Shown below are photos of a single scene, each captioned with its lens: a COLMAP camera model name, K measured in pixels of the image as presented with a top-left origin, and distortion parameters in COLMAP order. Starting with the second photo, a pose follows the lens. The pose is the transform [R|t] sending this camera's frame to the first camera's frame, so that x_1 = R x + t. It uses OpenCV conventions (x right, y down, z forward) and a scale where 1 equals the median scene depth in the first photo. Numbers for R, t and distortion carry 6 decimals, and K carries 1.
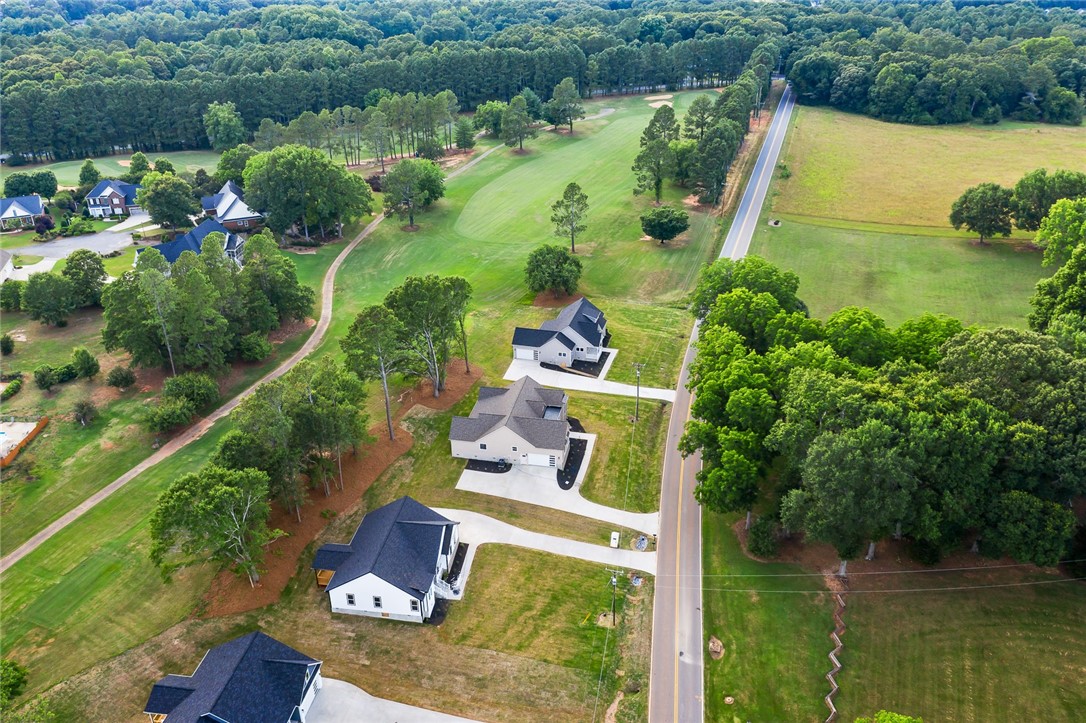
lens RADIAL K [[855.4, 0, 534.7], [0, 855.4, 350.6], [0, 0, 1]] dist [-0.012258, 0.002577]
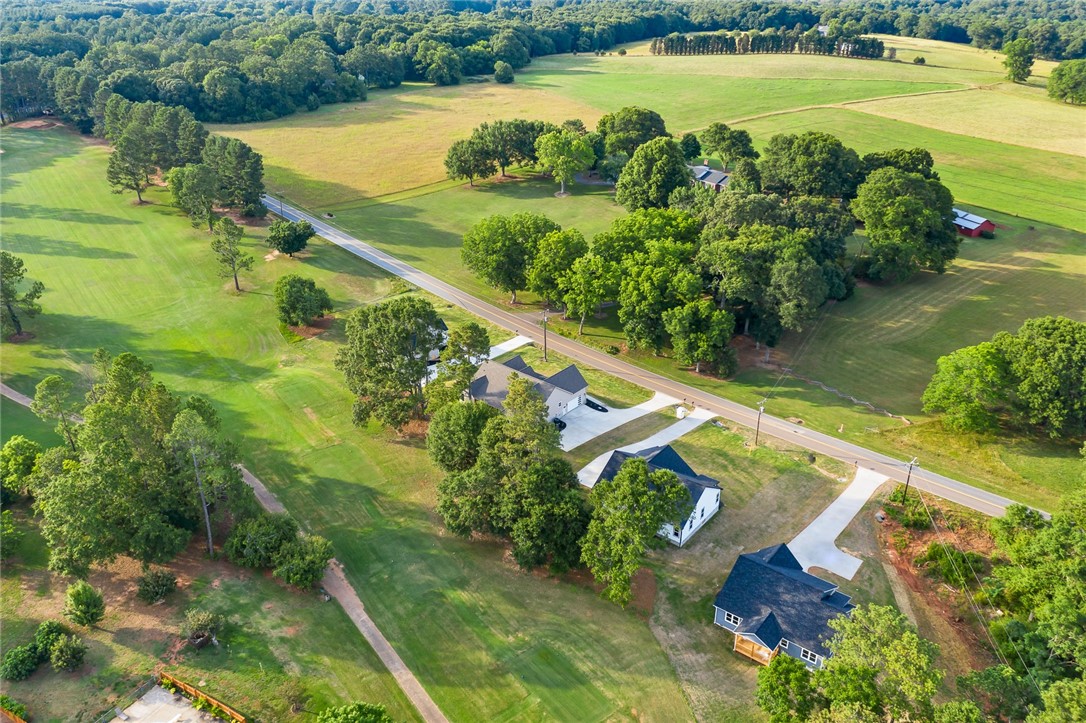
lens RADIAL K [[855.4, 0, 534.7], [0, 855.4, 350.6], [0, 0, 1]] dist [-0.012258, 0.002577]
pose [[0.500713, -0.371472, 0.781853, -0.931106], [0.381681, 0.905437, 0.185753, -0.179981], [-0.776921, 0.205410, 0.595148, 0.343915]]
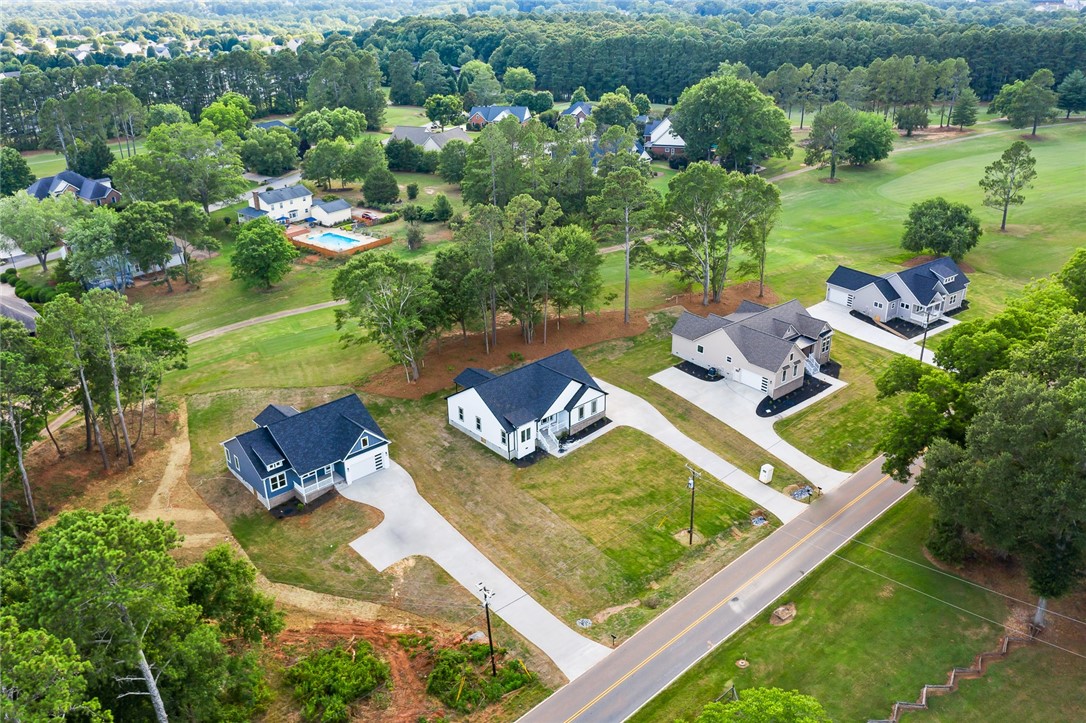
lens RADIAL K [[855.4, 0, 534.7], [0, 855.4, 350.6], [0, 0, 1]] dist [-0.012258, 0.002577]
pose [[0.773605, 0.259167, -0.578245, 0.332790], [-0.275893, 0.959261, 0.060833, 0.111315], [0.570454, 0.112473, 0.813592, 0.188011]]
